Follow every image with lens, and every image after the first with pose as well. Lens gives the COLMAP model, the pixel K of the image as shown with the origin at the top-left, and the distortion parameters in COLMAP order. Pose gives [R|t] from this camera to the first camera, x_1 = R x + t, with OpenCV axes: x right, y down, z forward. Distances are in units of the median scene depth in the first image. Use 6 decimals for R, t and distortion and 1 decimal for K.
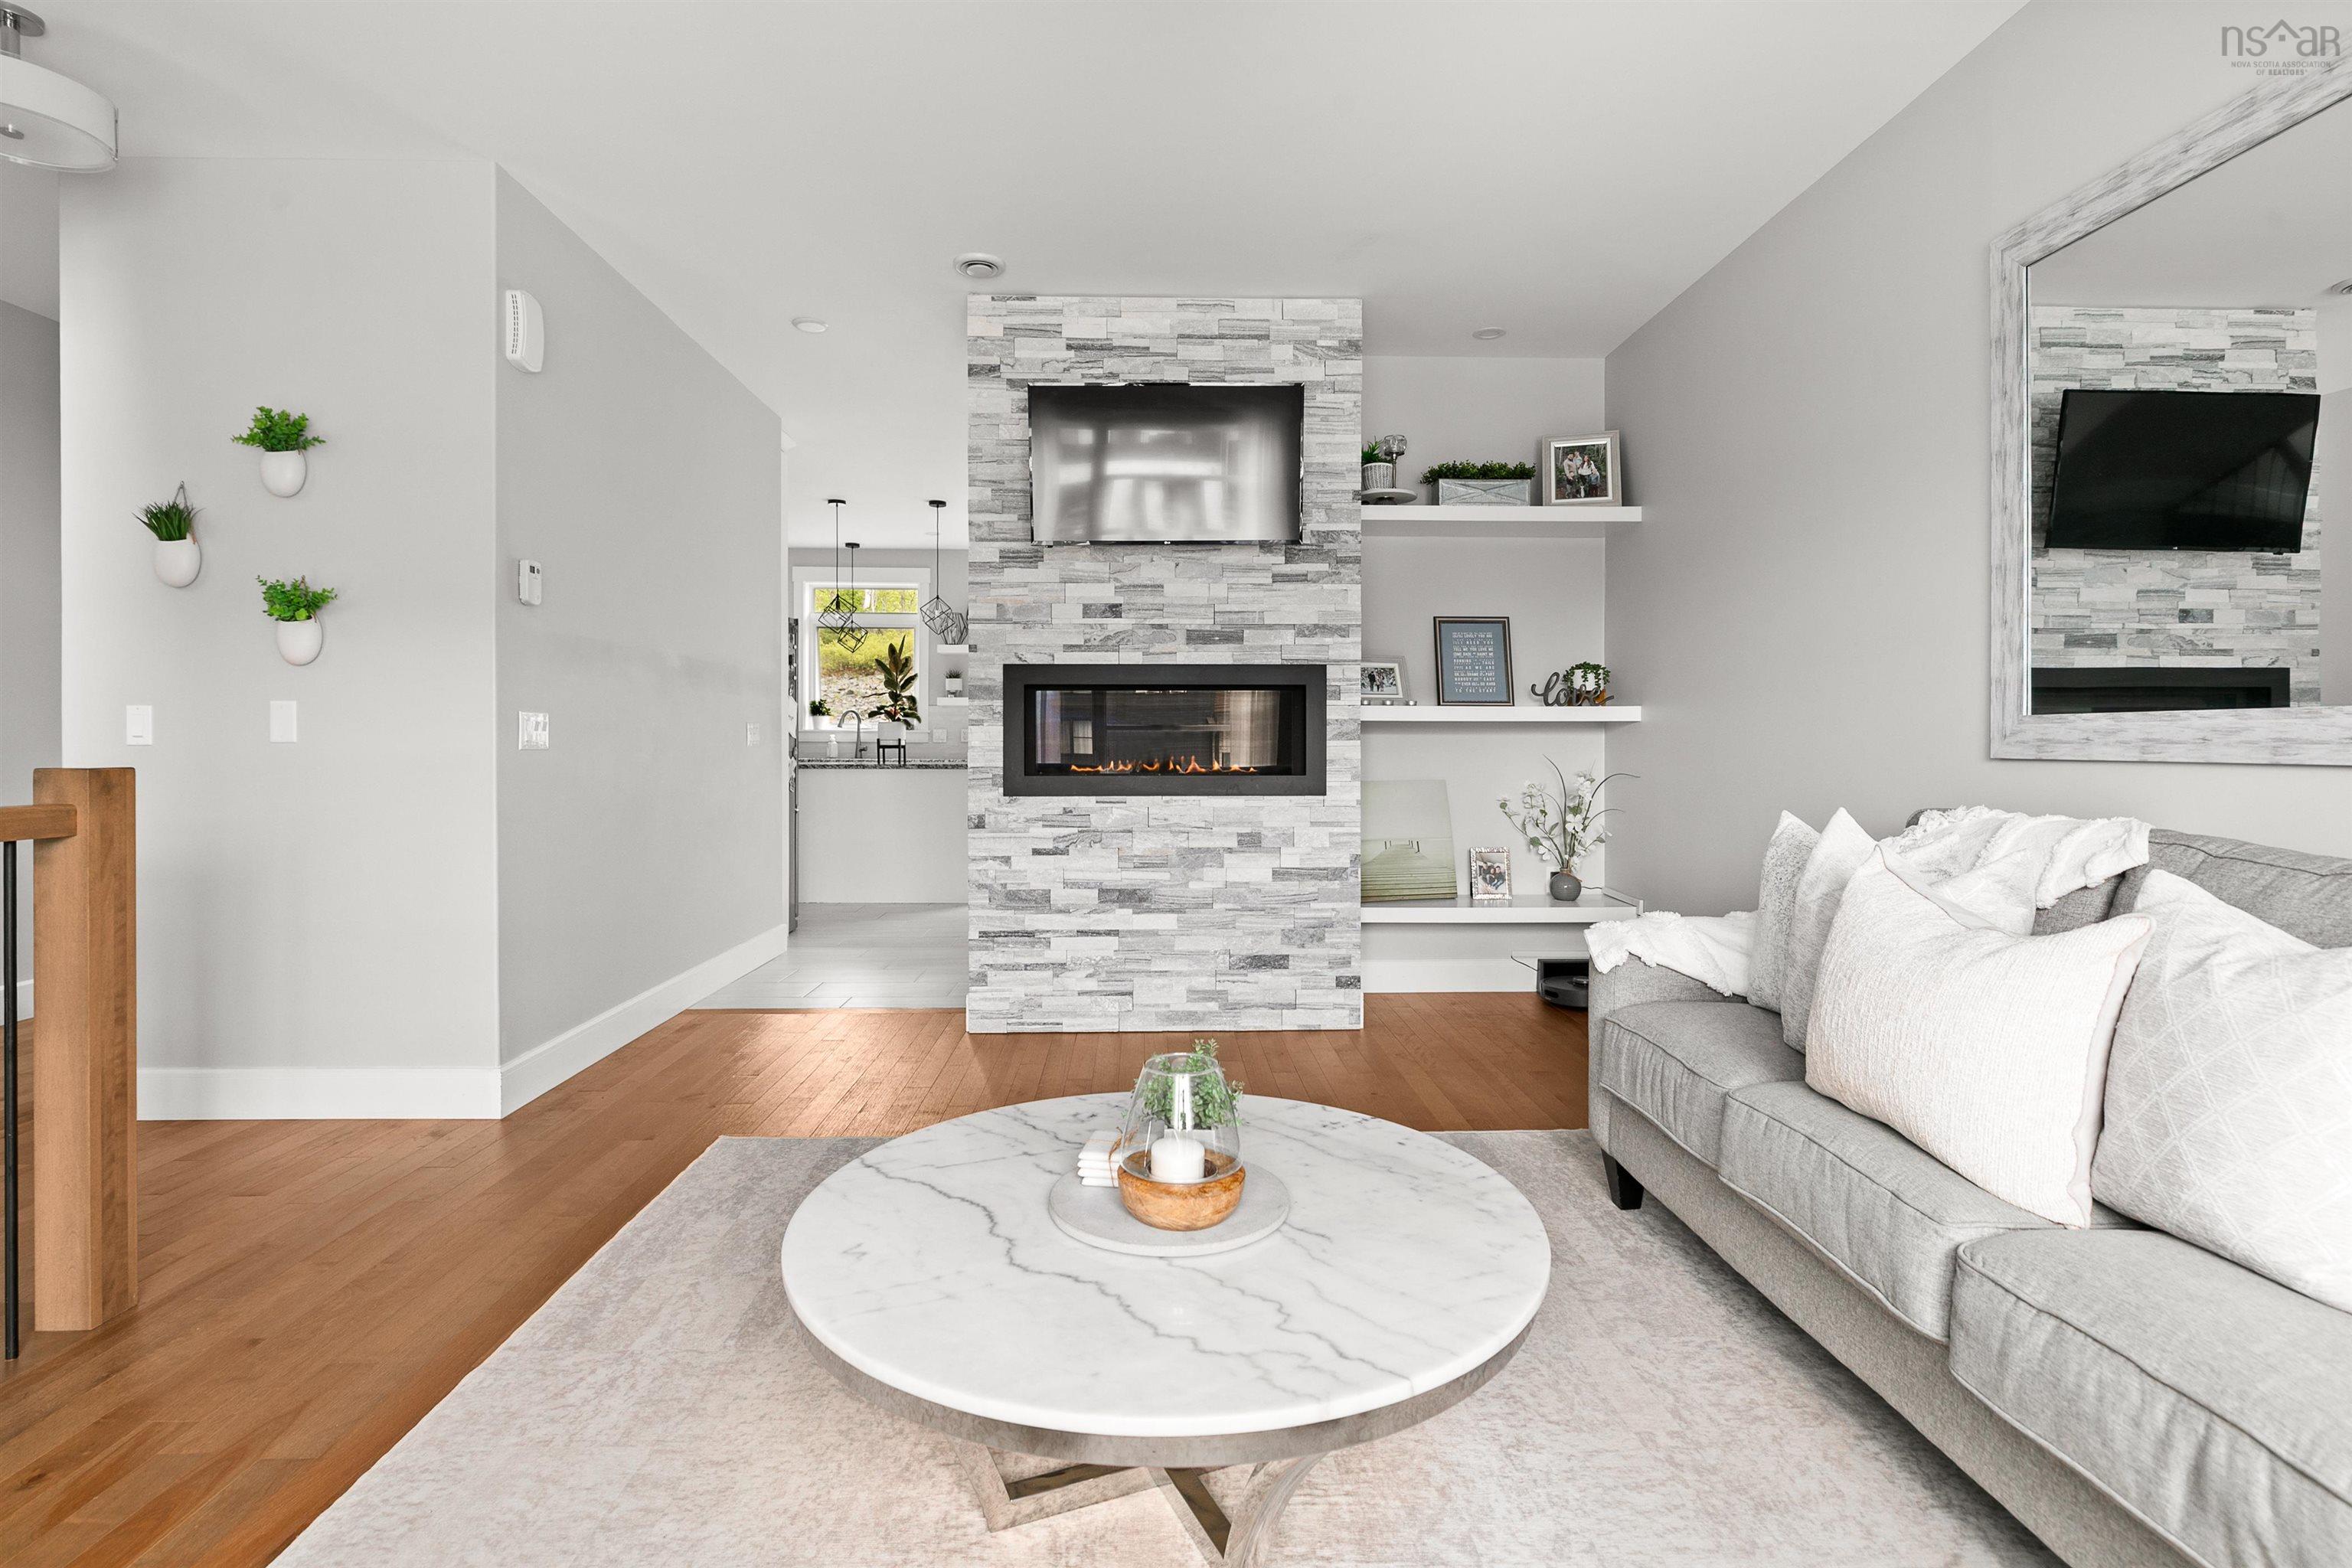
lens RADIAL K [[1133.4, 0, 1173.9], [0, 1133.4, 756.4], [0, 0, 1]] dist [-0.004503, 0.000556]
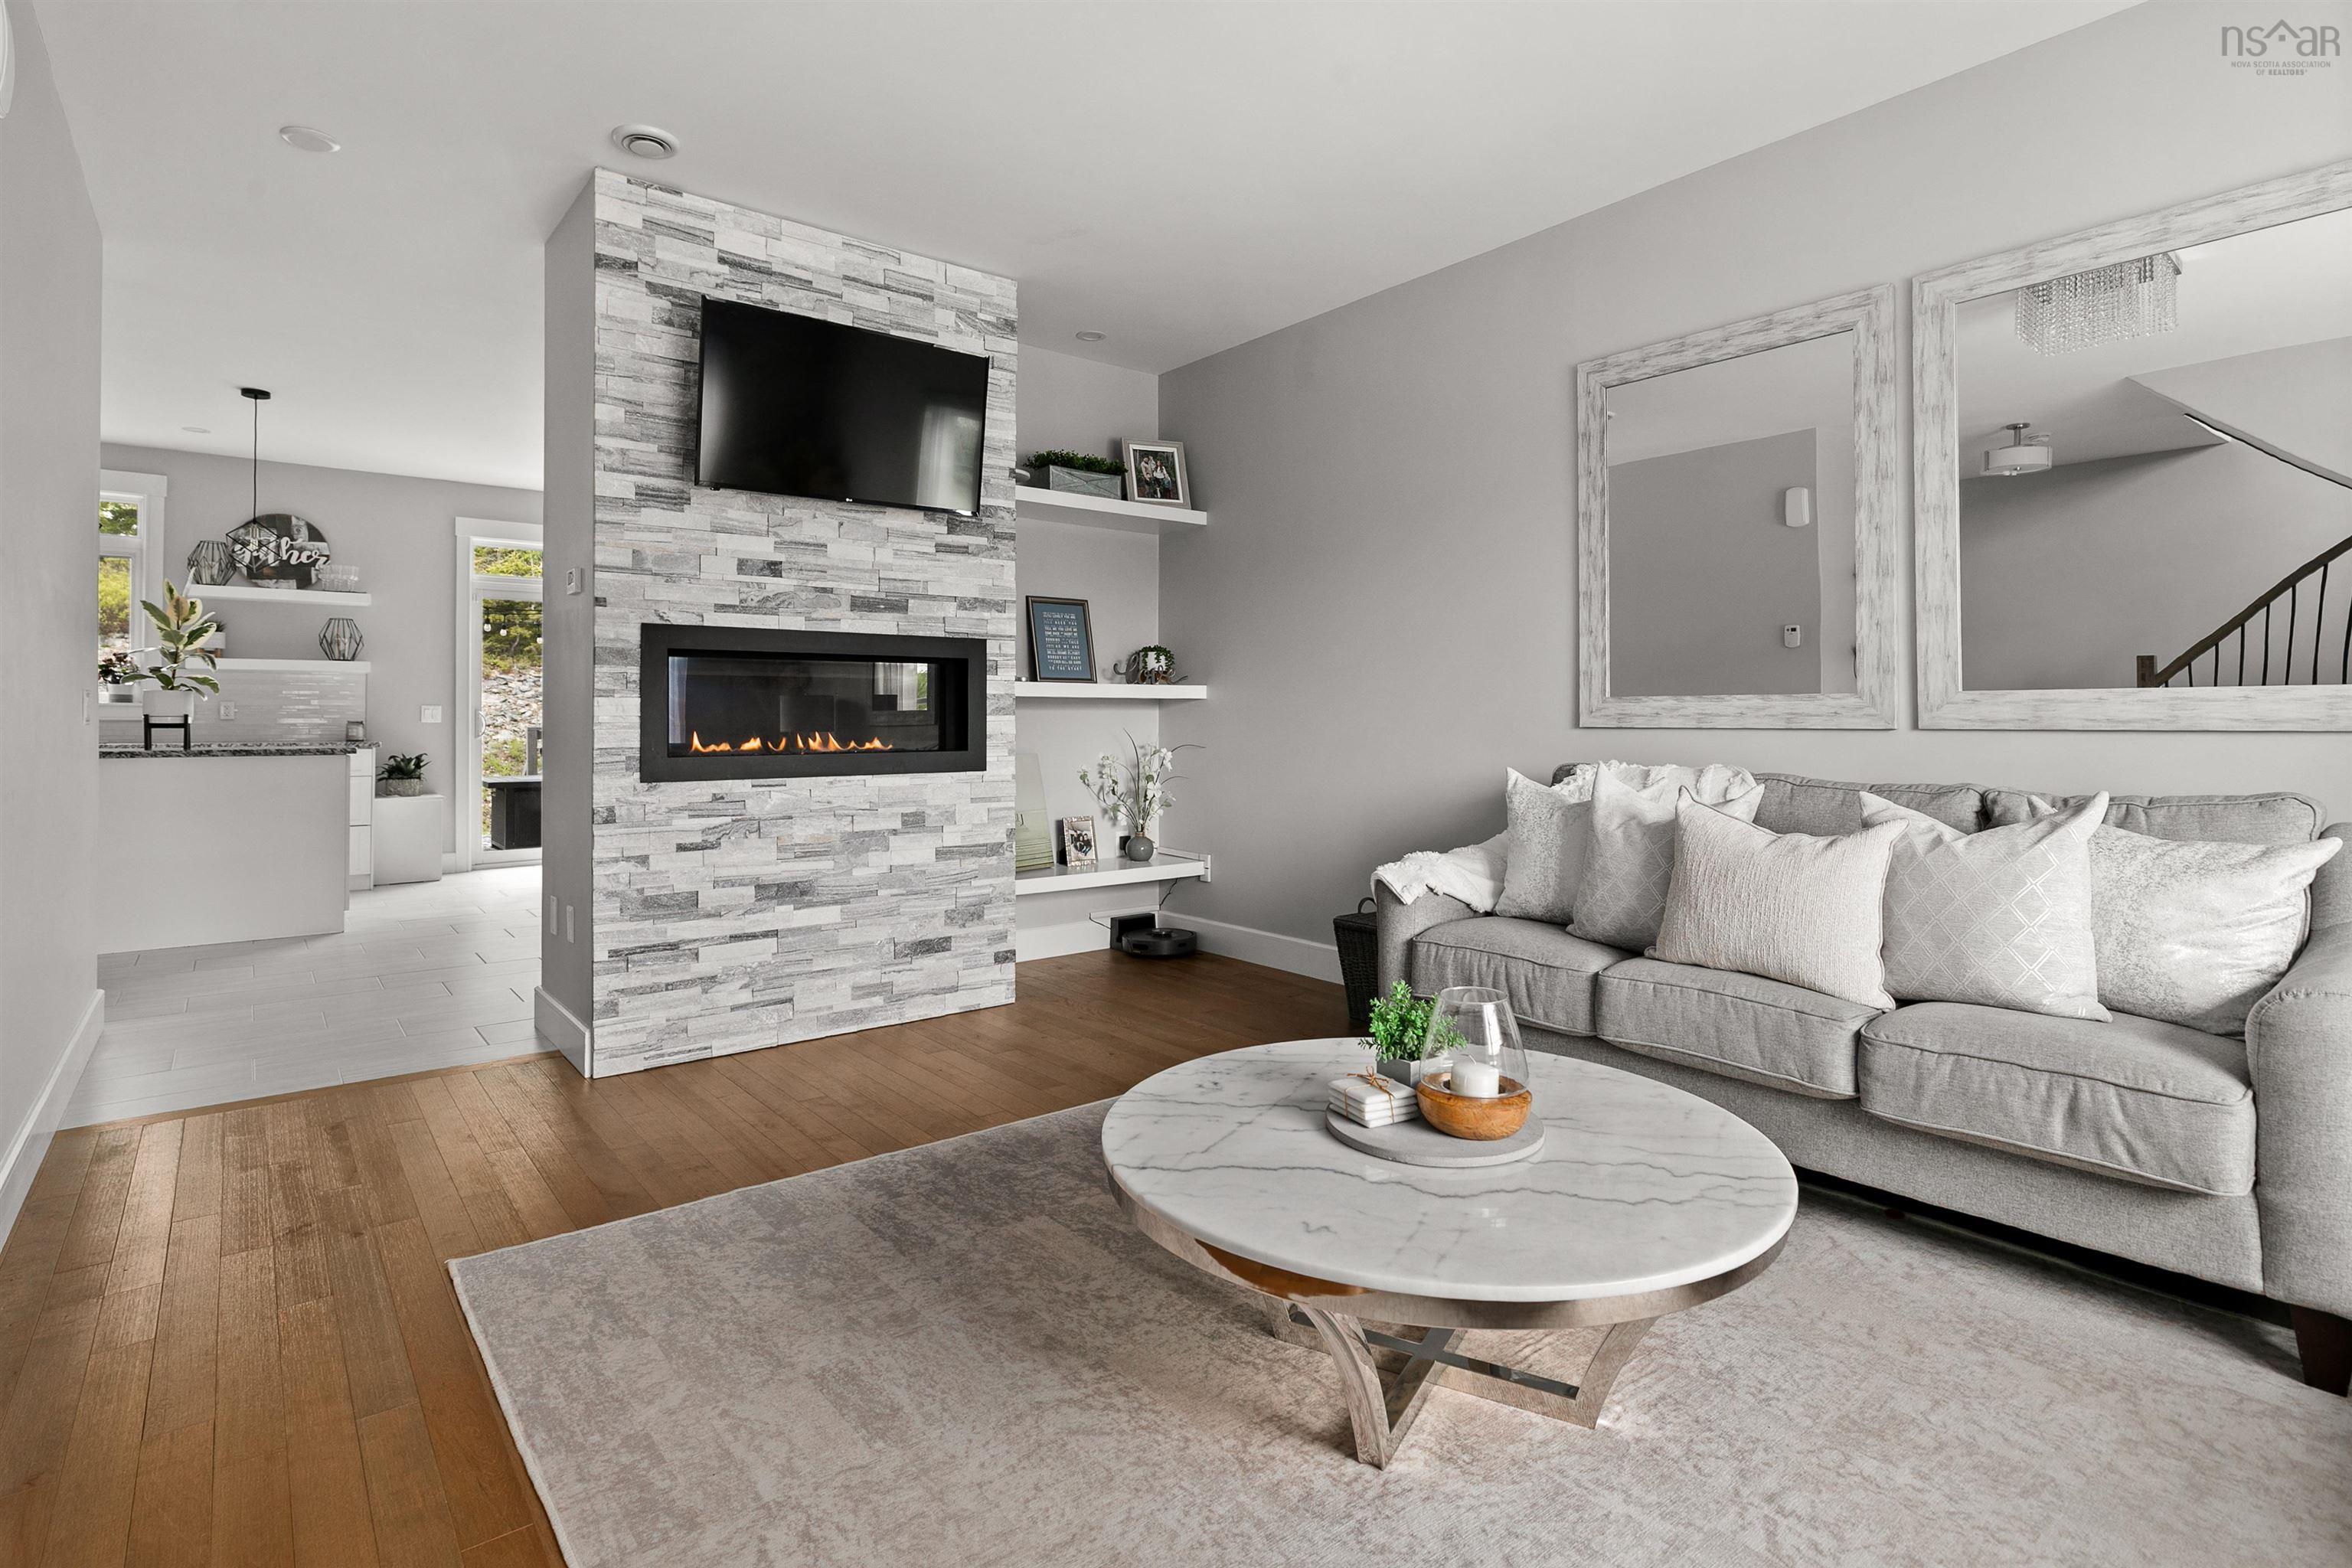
lens RADIAL K [[1157.5, 0, 1176.5], [0, 1157.5, 715.2], [0, 0, 1]] dist [-0.000751, 0.000154]
pose [[0.798277, 0.000249, 0.602291, -0.344331], [0.009274, 0.999876, -0.012705, 0.000225], [-0.602220, 0.015728, 0.798176, 0.090105]]
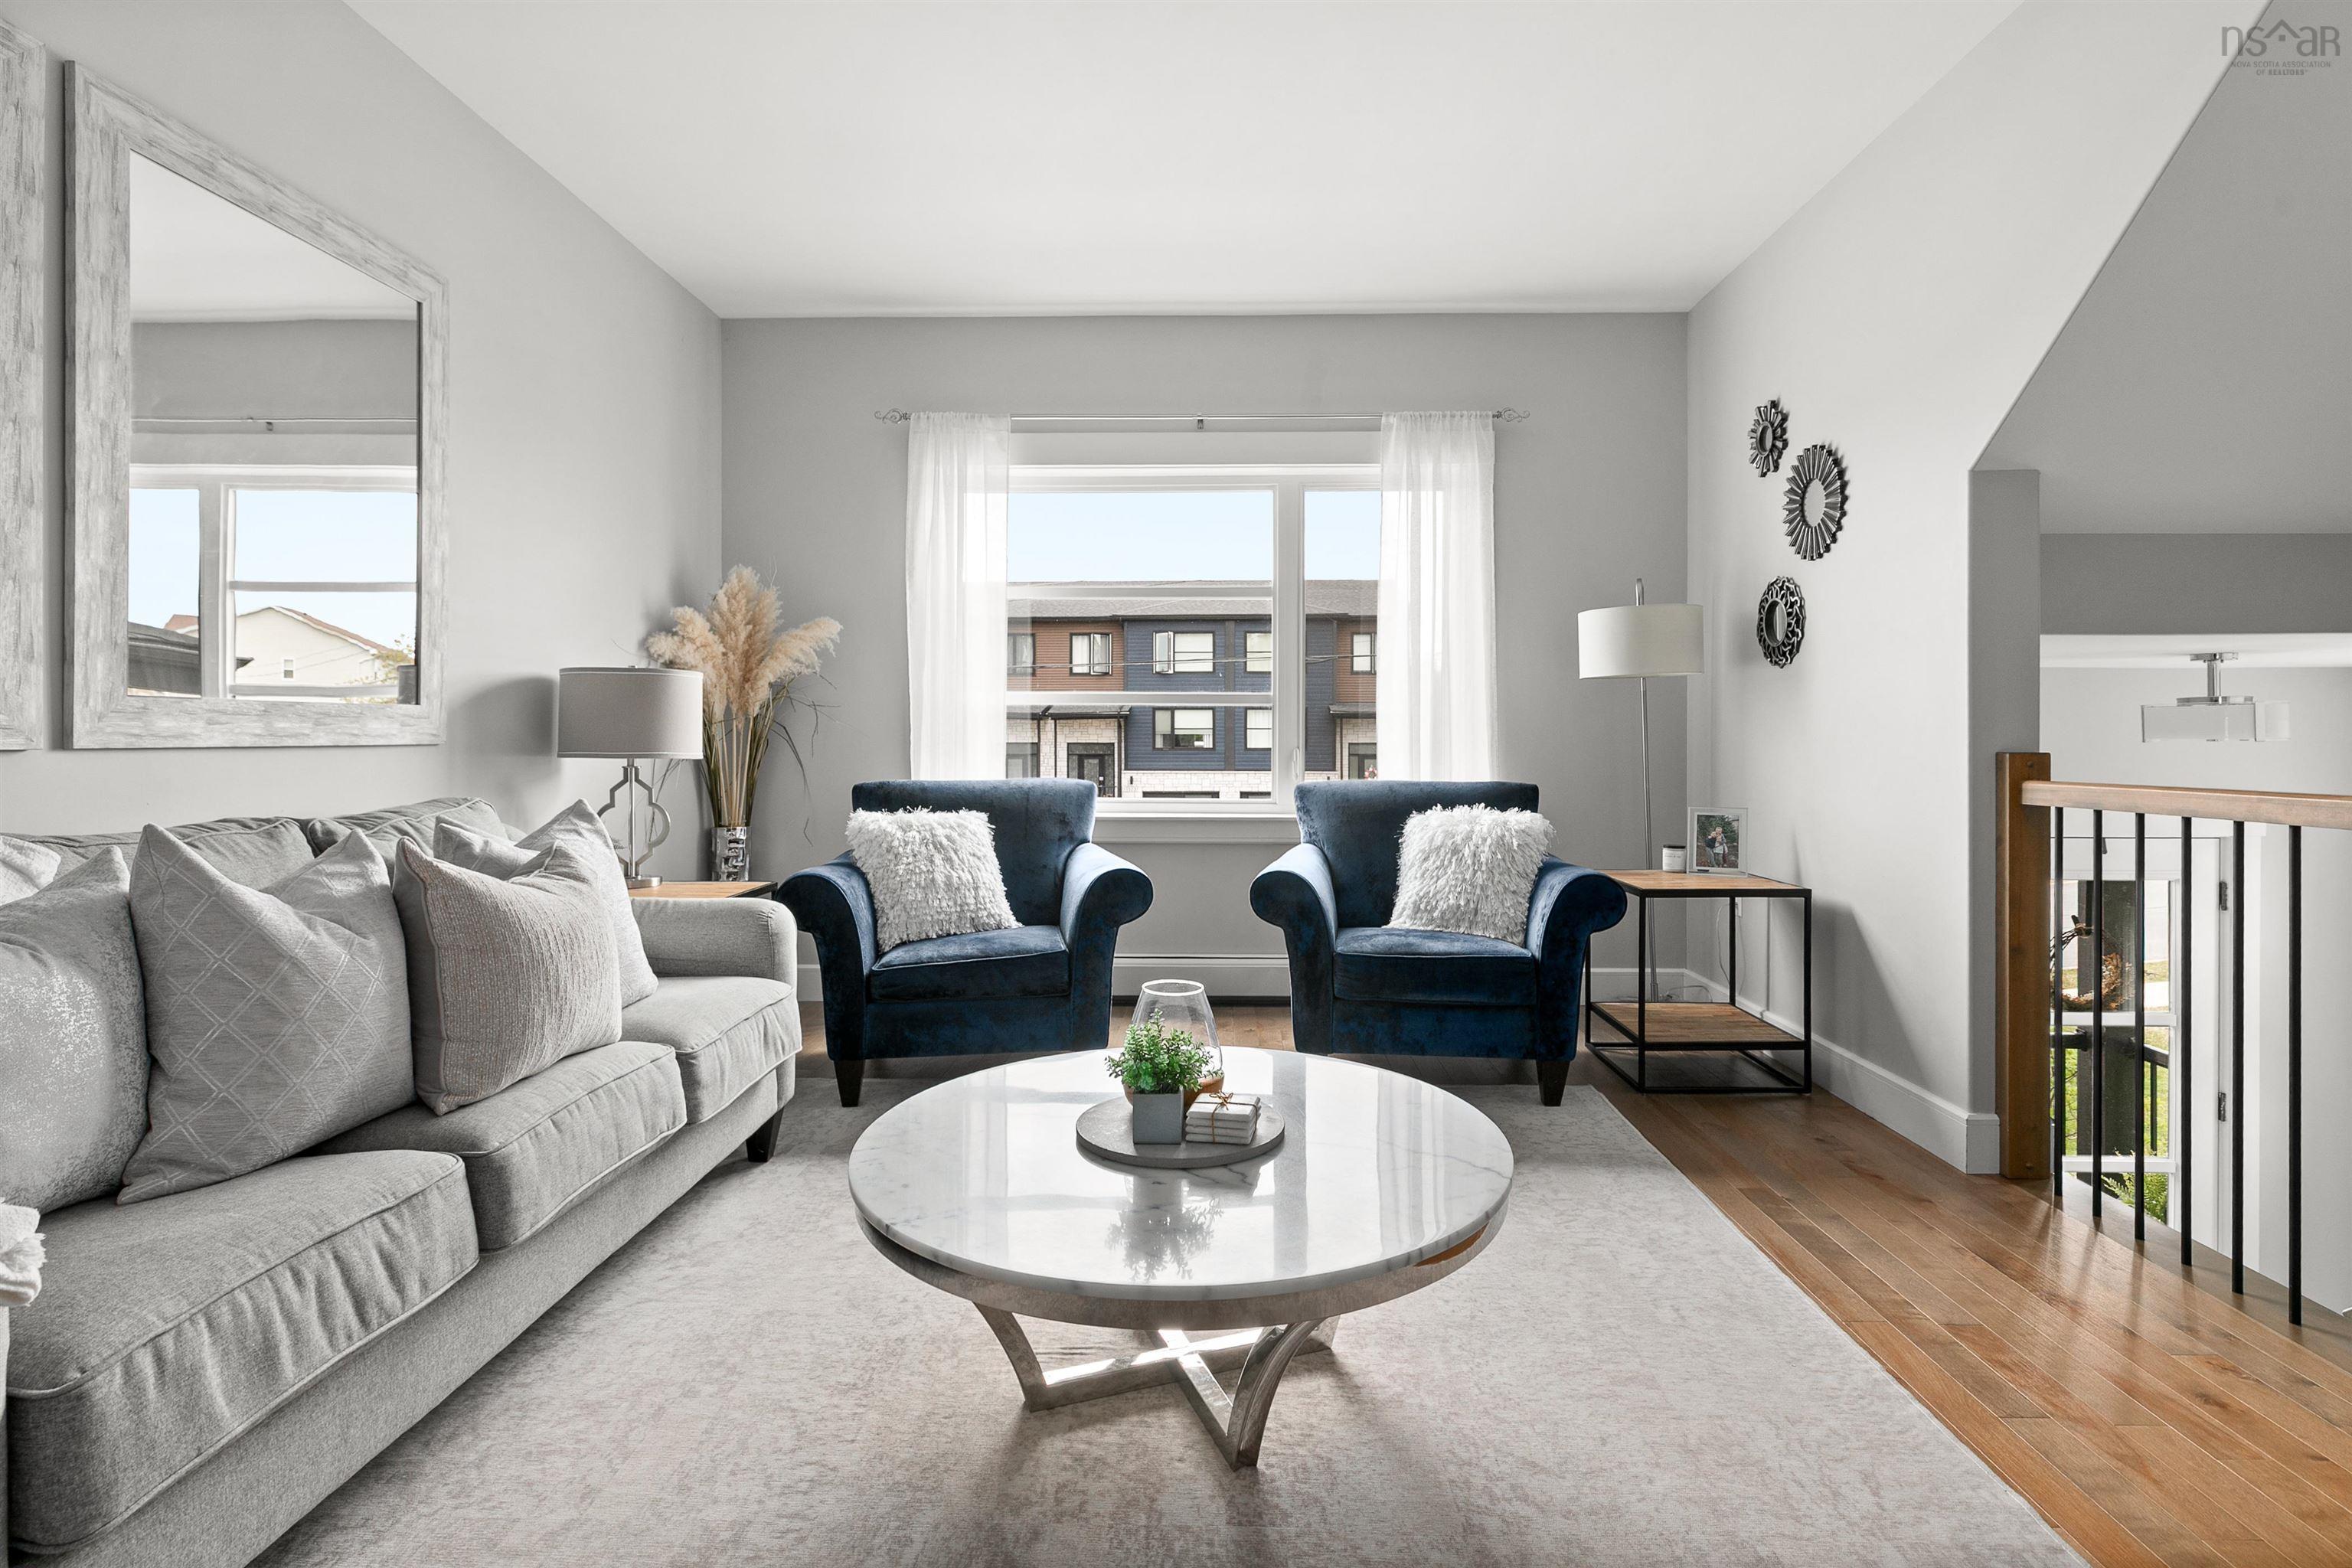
lens RADIAL K [[1157.5, 0, 1176.5], [0, 1157.5, 715.2], [0, 0, 1]] dist [-0.000751, 0.000154]
pose [[-0.998269, -0.003664, 0.058695, -0.025573], [-0.003334, 0.999978, 0.005714, -0.012801], [-0.058714, 0.005508, -0.998260, 0.838902]]
